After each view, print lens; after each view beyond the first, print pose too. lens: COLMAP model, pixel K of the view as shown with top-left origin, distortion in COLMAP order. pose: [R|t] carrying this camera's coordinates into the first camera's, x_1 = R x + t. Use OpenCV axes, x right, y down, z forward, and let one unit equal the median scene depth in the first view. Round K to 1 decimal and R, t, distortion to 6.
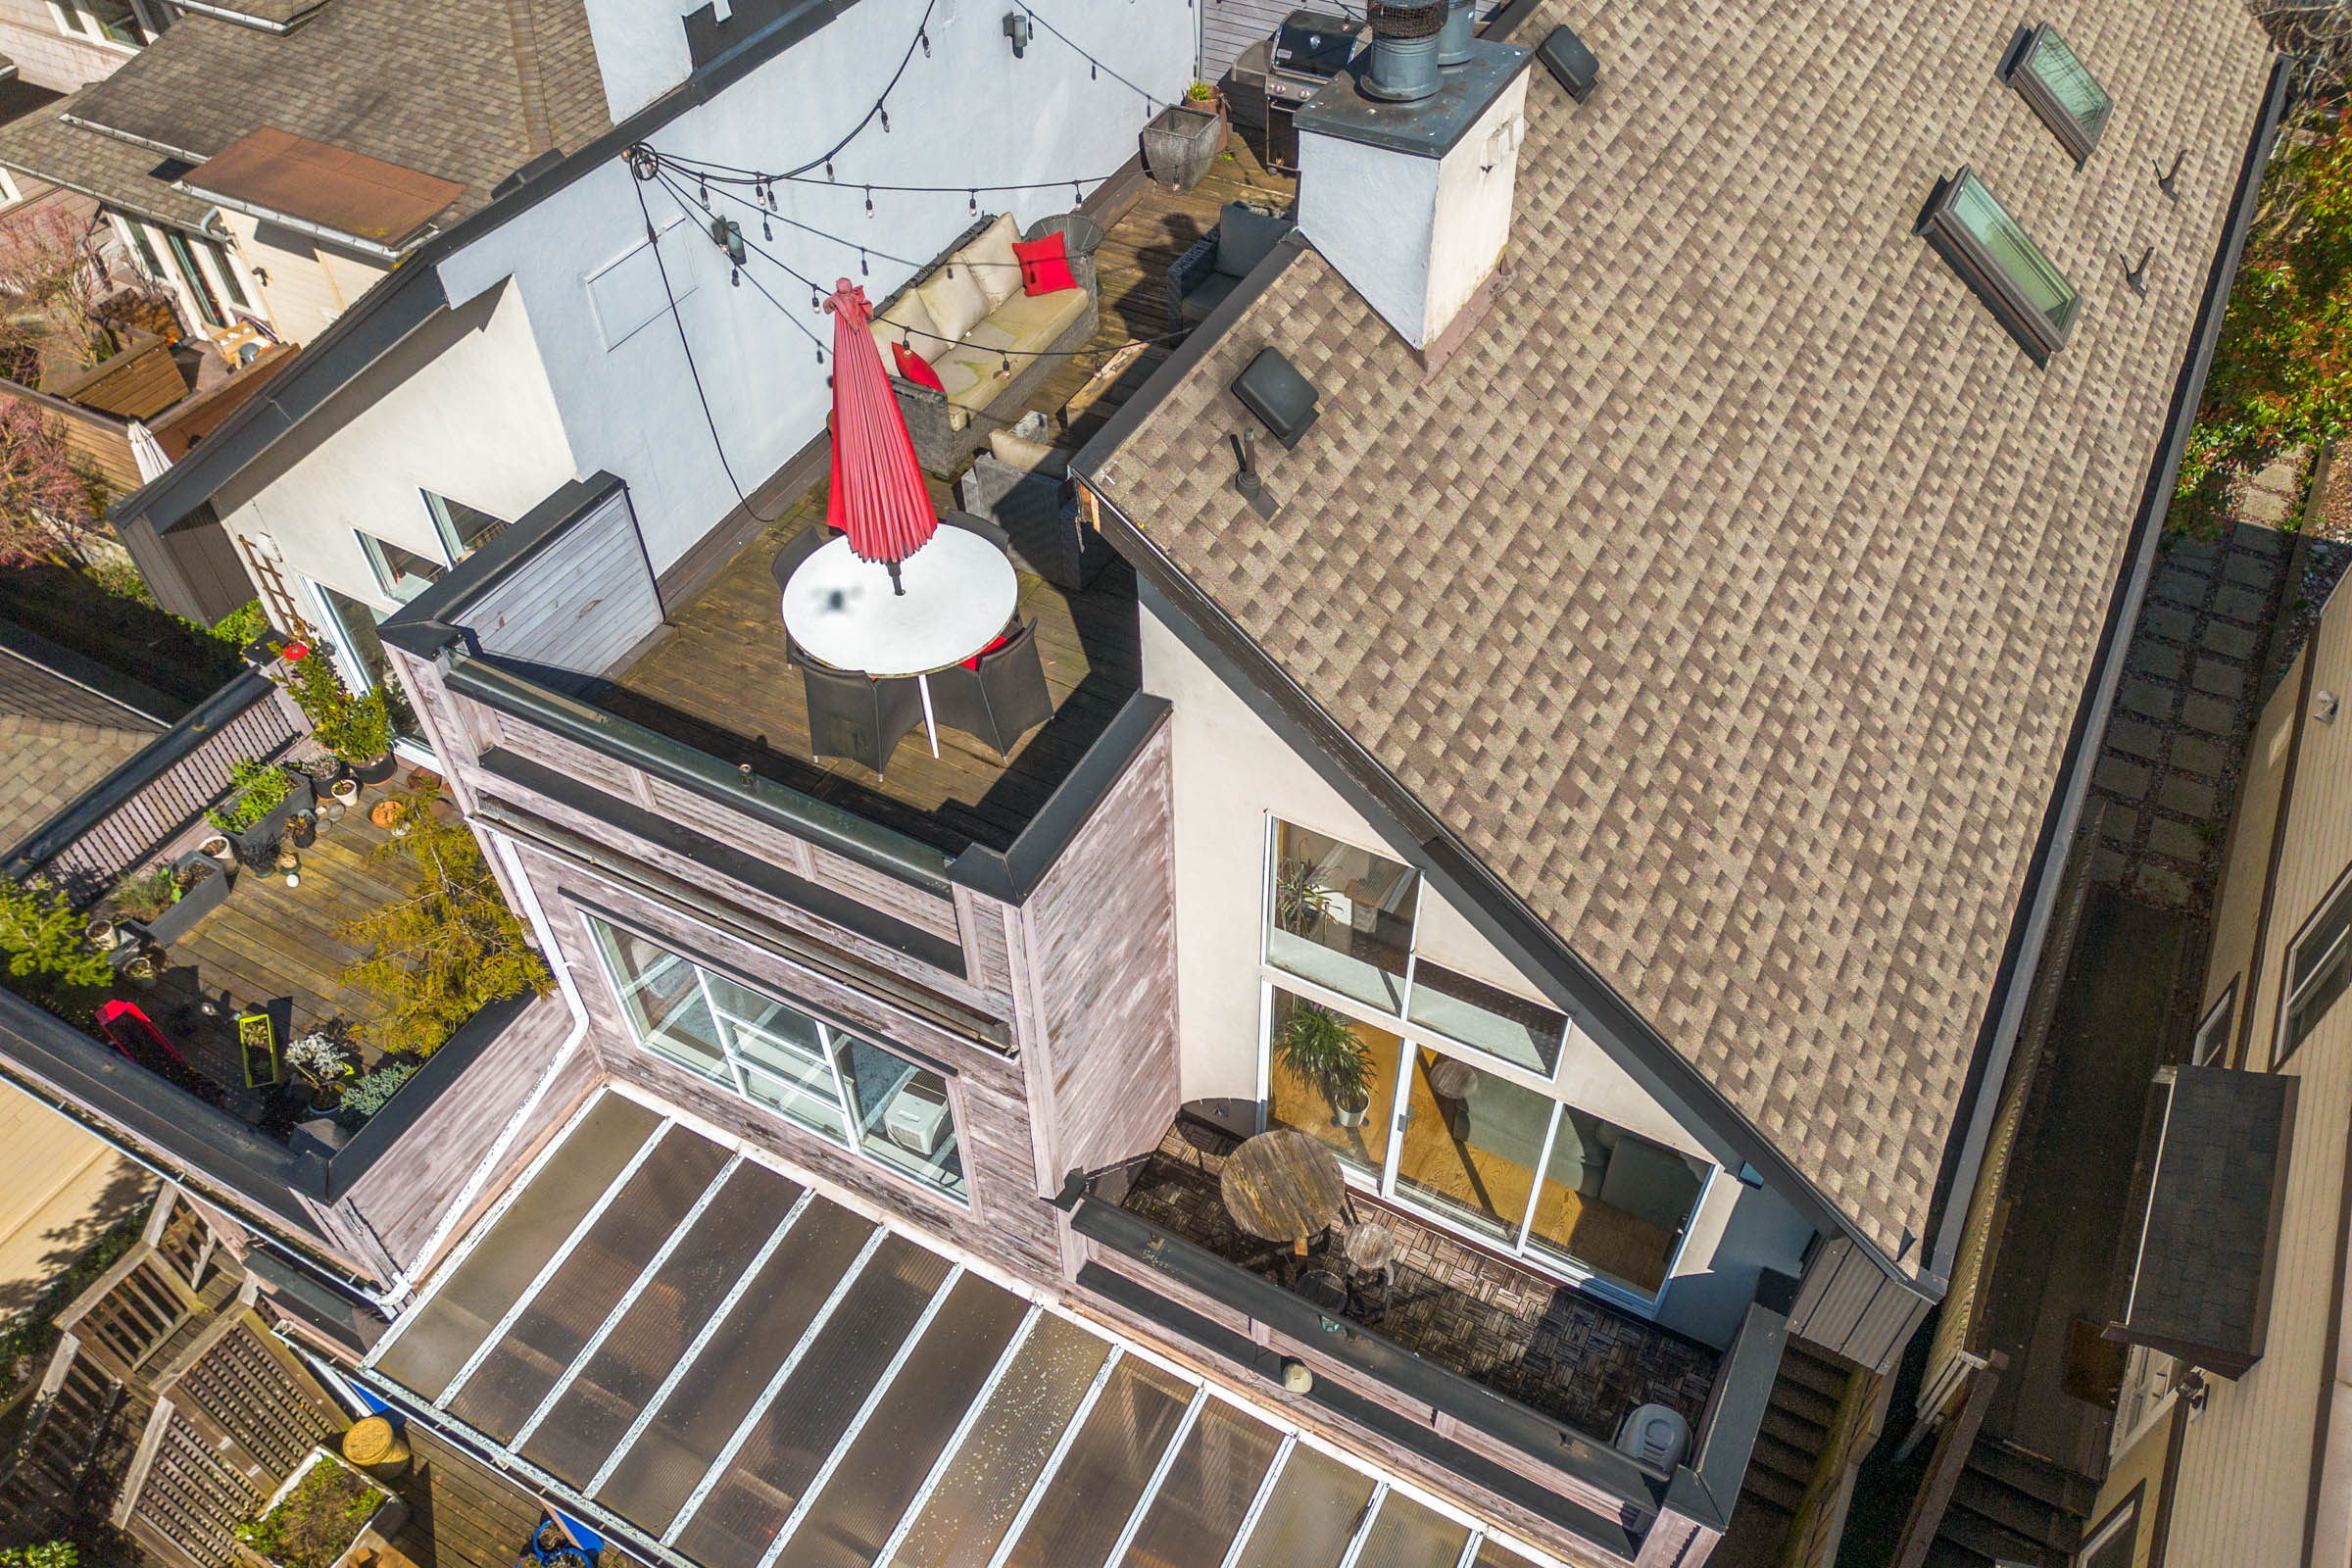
lens RADIAL K [[1672.5, 0, 1174.2], [0, 1672.5, 881.5], [0, 0, 1]] dist [0.078476, -0.077474]
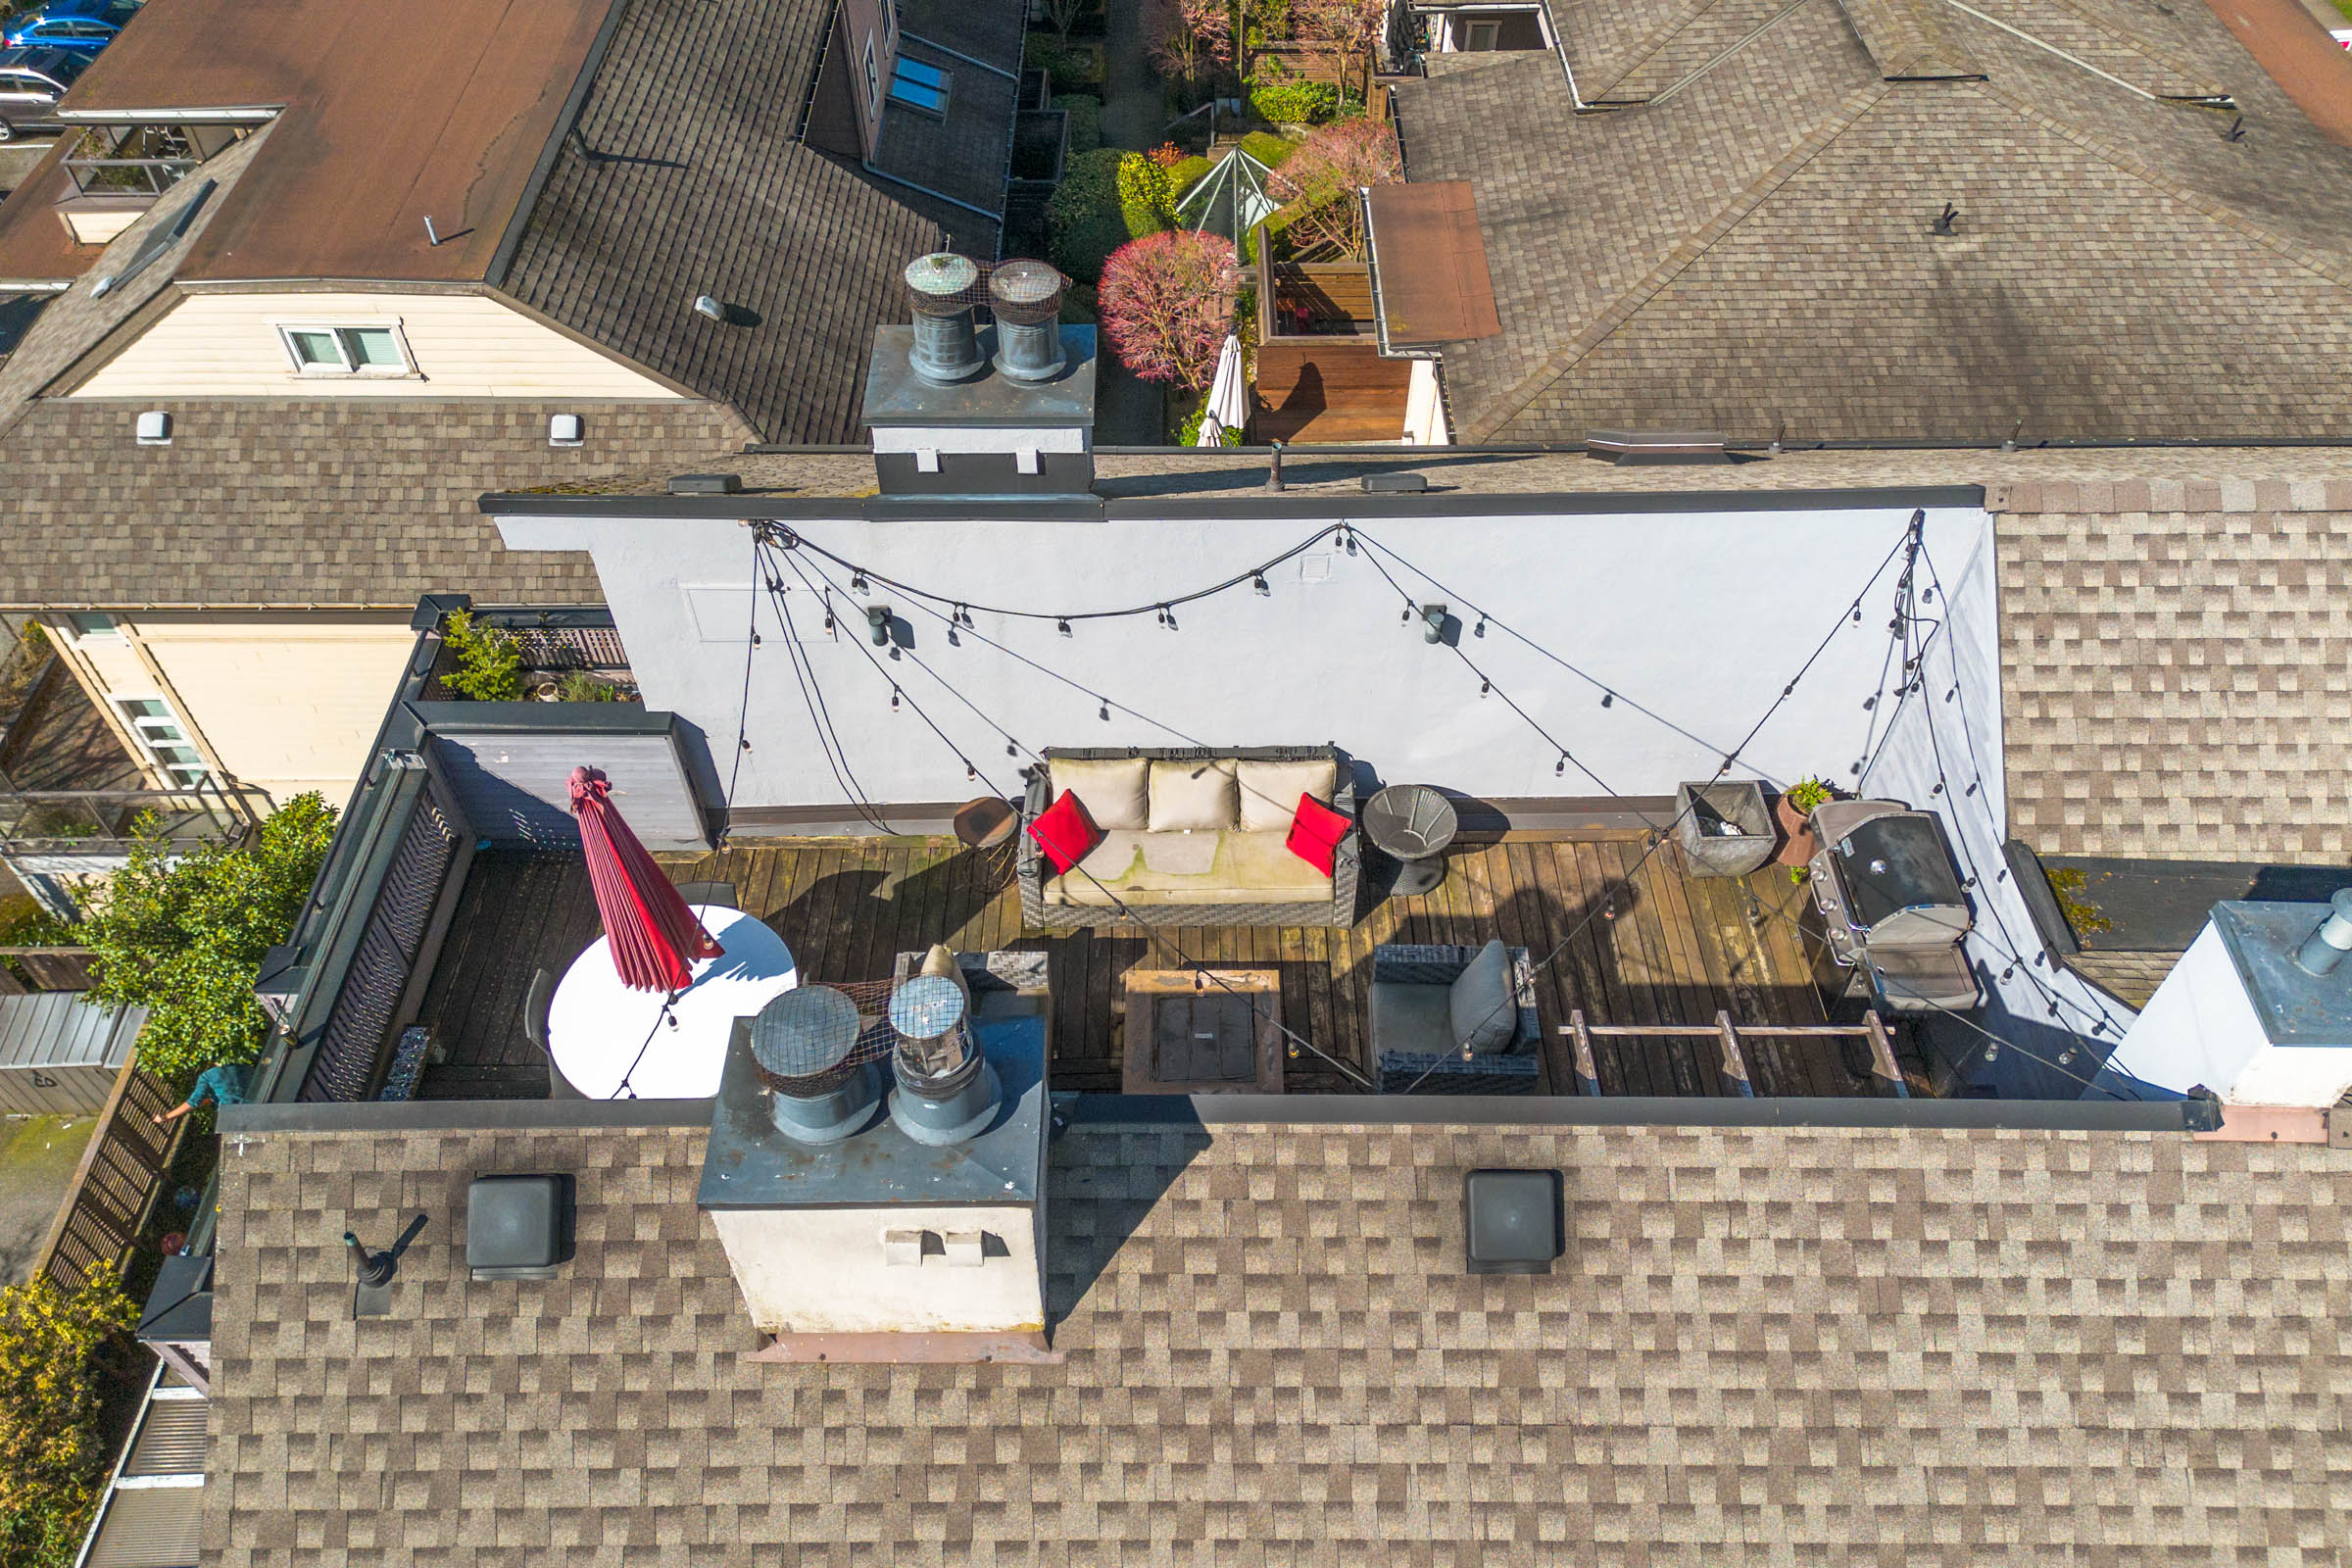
lens RADIAL K [[1672.5, 0, 1173.3], [0, 1672.5, 776.2], [0, 0, 1]] dist [0.078476, -0.077474]
pose [[0.479919, 0.667173, -0.569700, 0.515264], [-0.663793, 0.700733, 0.261442, -0.827714], [0.573634, 0.252692, 0.779160, 0.444604]]
